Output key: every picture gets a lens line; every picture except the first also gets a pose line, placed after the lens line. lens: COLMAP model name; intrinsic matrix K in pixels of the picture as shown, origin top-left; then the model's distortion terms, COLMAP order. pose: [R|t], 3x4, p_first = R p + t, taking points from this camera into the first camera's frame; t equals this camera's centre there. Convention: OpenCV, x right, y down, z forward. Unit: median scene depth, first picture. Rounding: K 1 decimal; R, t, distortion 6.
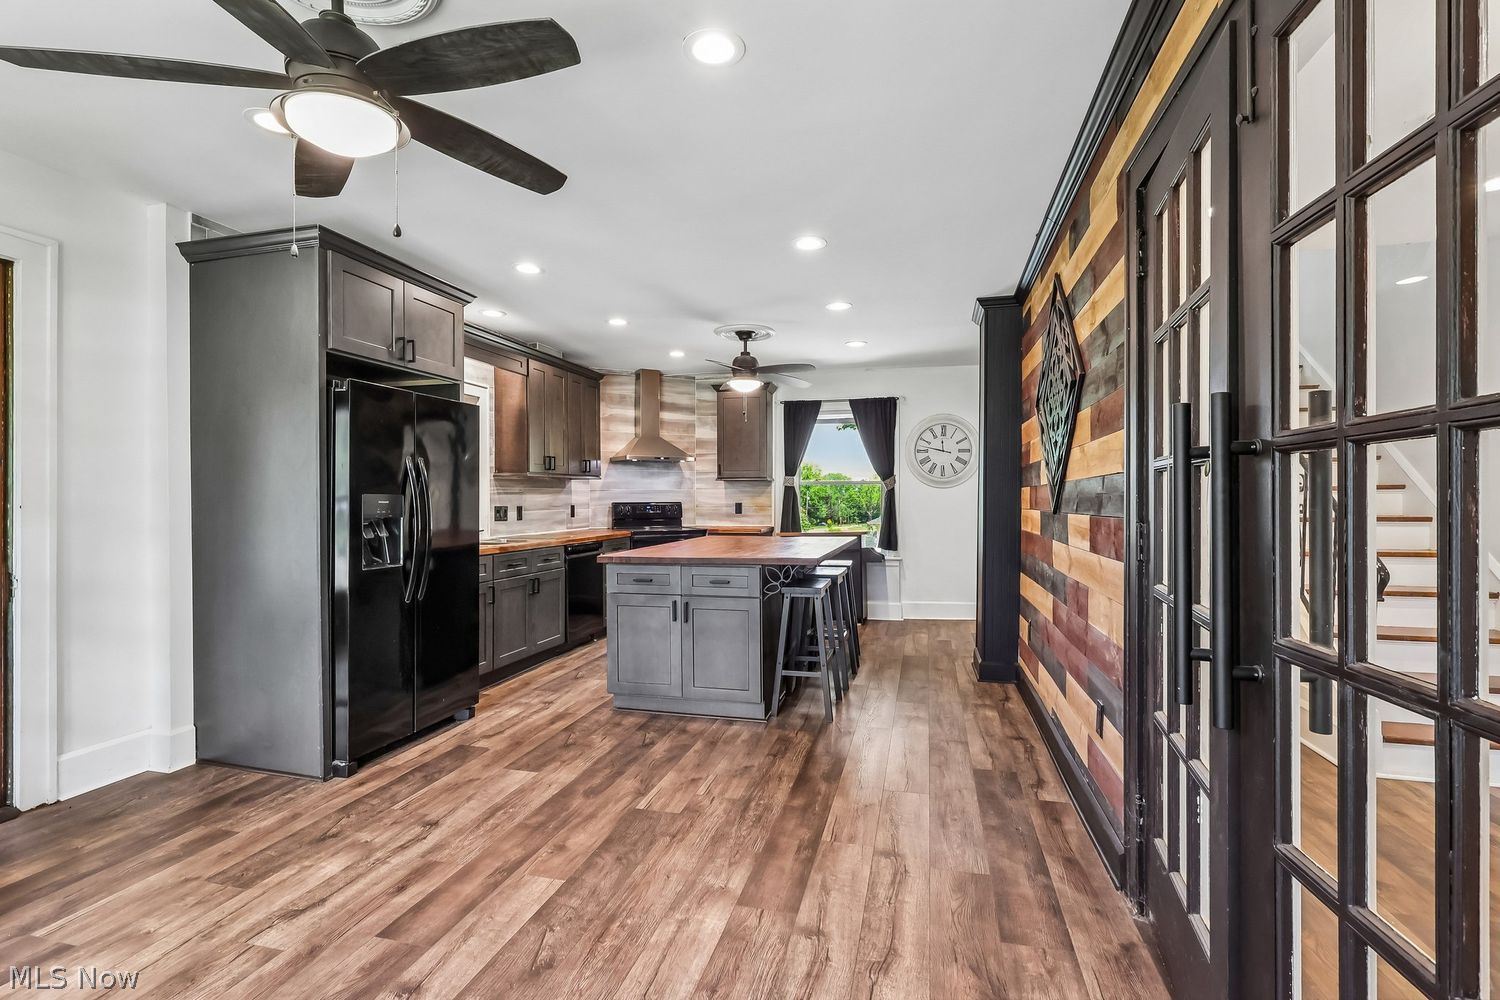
lens RADIAL K [[698.4, 0, 750.9], [0, 698.4, 500.1], [0, 0, 1]] dist [-0.006152, 0.002120]
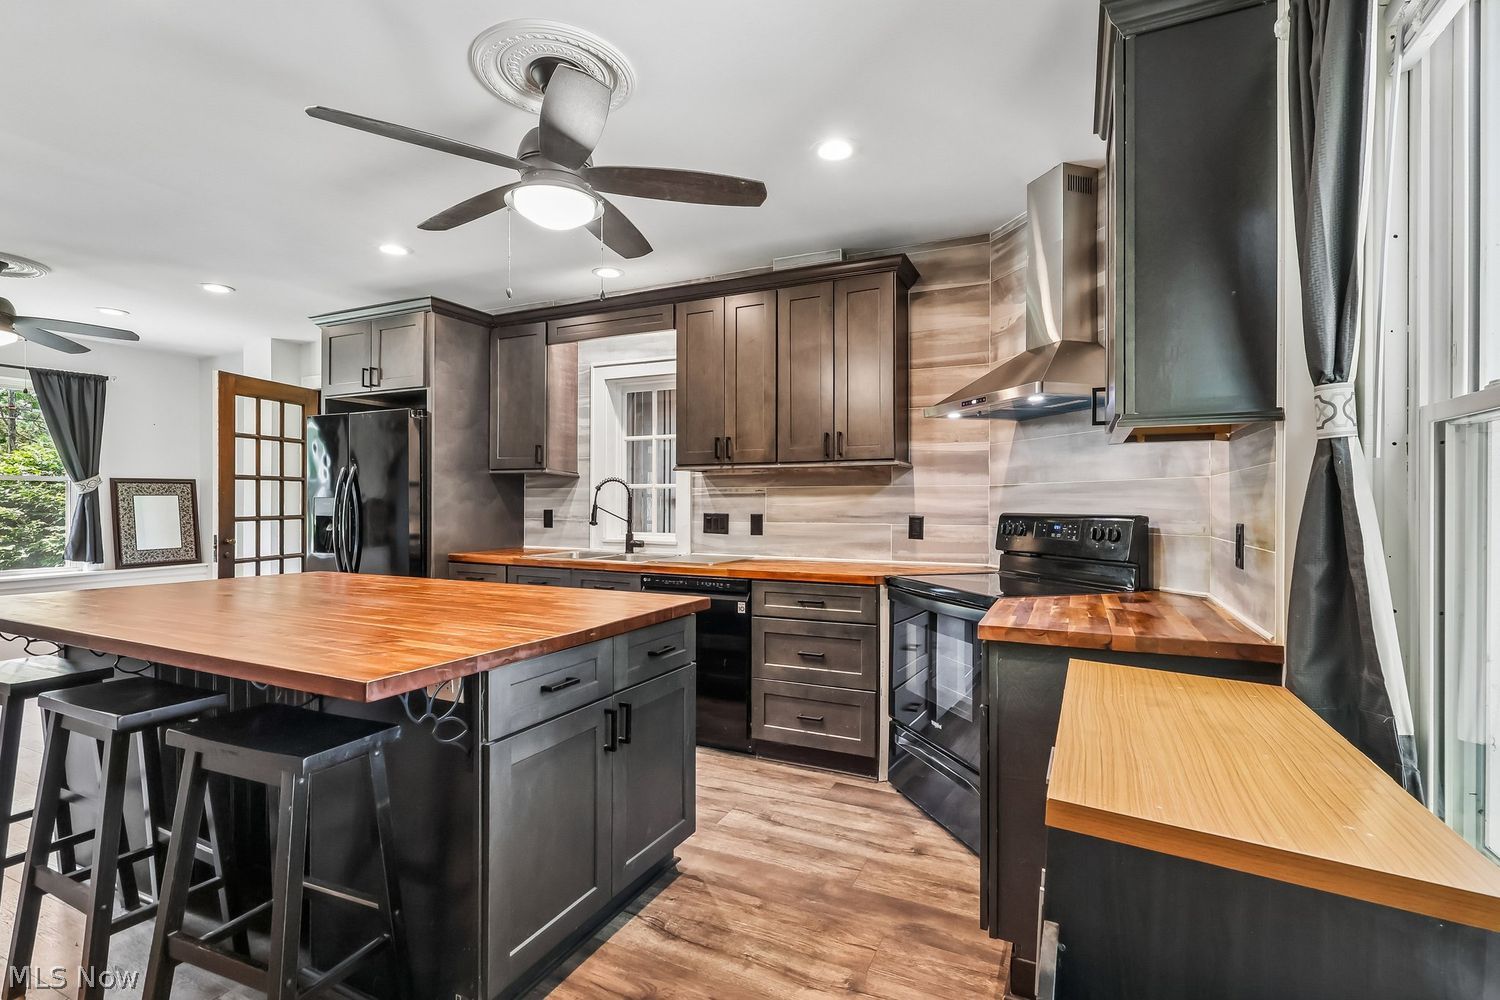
lens RADIAL K [[698.4, 0, 752.5], [0, 698.4, 501.7], [0, 0, 1]] dist [-0.006152, 0.002120]
pose [[-0.193079, -0.001983, -0.981181, 0.351656], [-0.007004, 0.999975, -0.000643, -0.003101], [0.981158, 0.006748, -0.193088, 1.194944]]
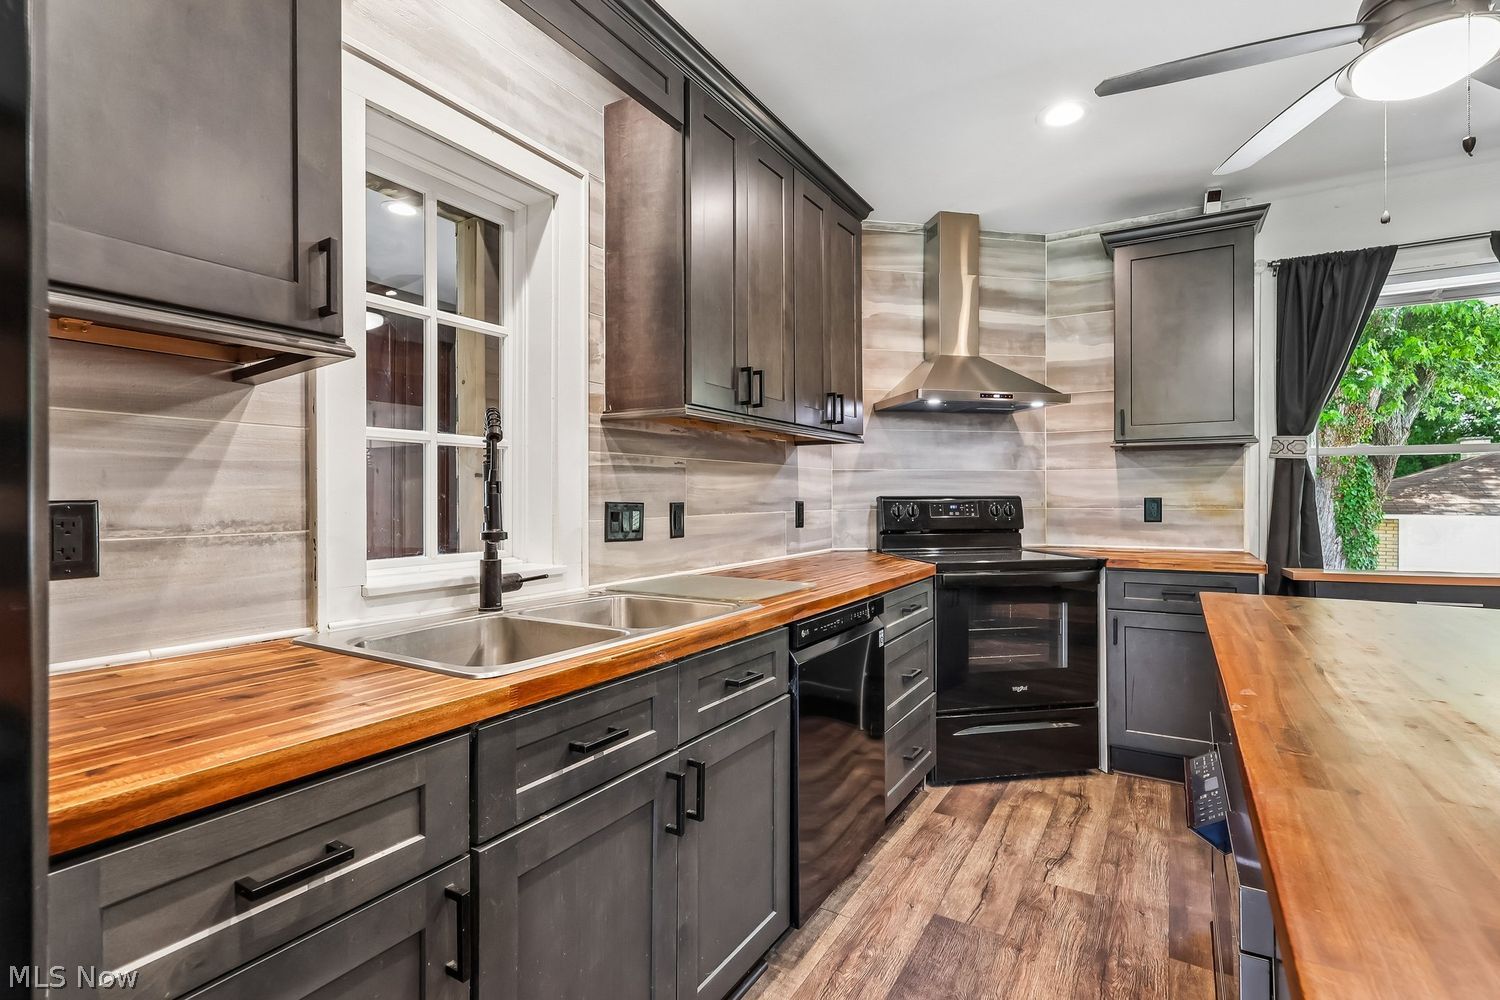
lens RADIAL K [[698.4, 0, 756.0], [0, 698.4, 494.6], [0, 0, 1]] dist [-0.006152, 0.002120]
pose [[0.957977, -0.000109, -0.286847, -0.183480], [-0.001814, 0.999978, -0.006440, 0.006971], [0.286841, 0.006689, 0.957955, 0.667930]]
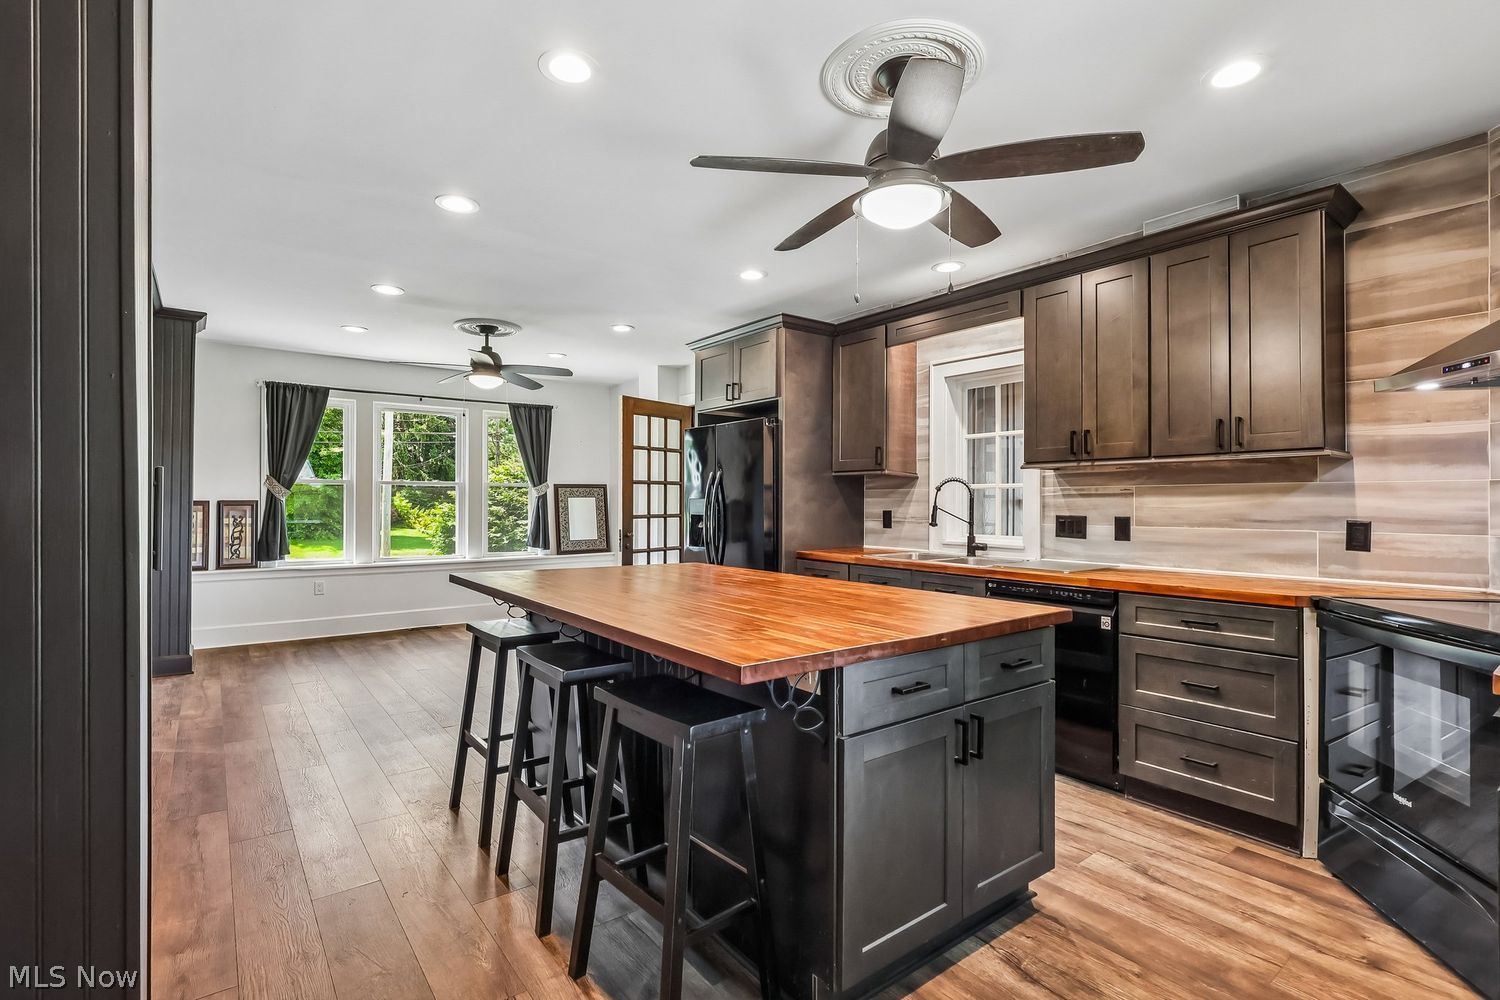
lens RADIAL K [[698.4, 0, 746.5], [0, 698.4, 497.2], [0, 0, 1]] dist [-0.006152, 0.002120]
pose [[-0.619403, -0.008656, -0.785026, 0.348026], [-0.007287, 0.999960, -0.005277, -0.002636], [0.785039, 0.002452, -0.619441, 1.183759]]
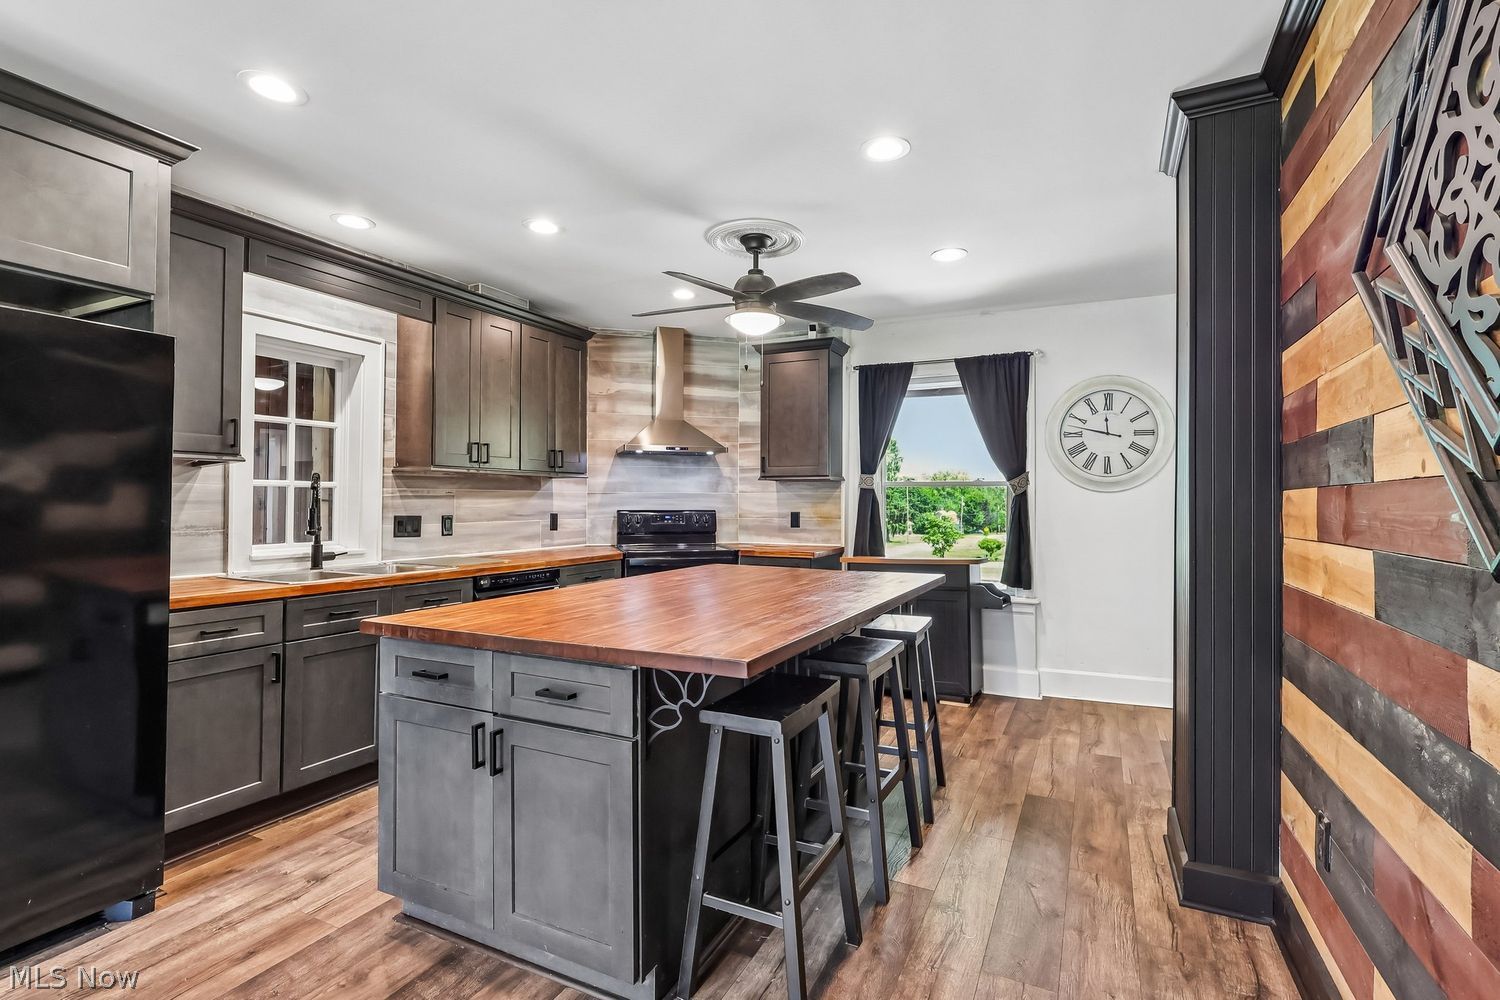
lens RADIAL K [[698.4, 0, 750.8], [0, 698.4, 487.5], [0, 0, 1]] dist [-0.006152, 0.002120]
pose [[0.976872, 0.002179, -0.213815, 0.121982], [-0.007384, 0.999695, -0.023550, -0.005382], [0.213698, 0.024584, 0.976590, 0.405767]]
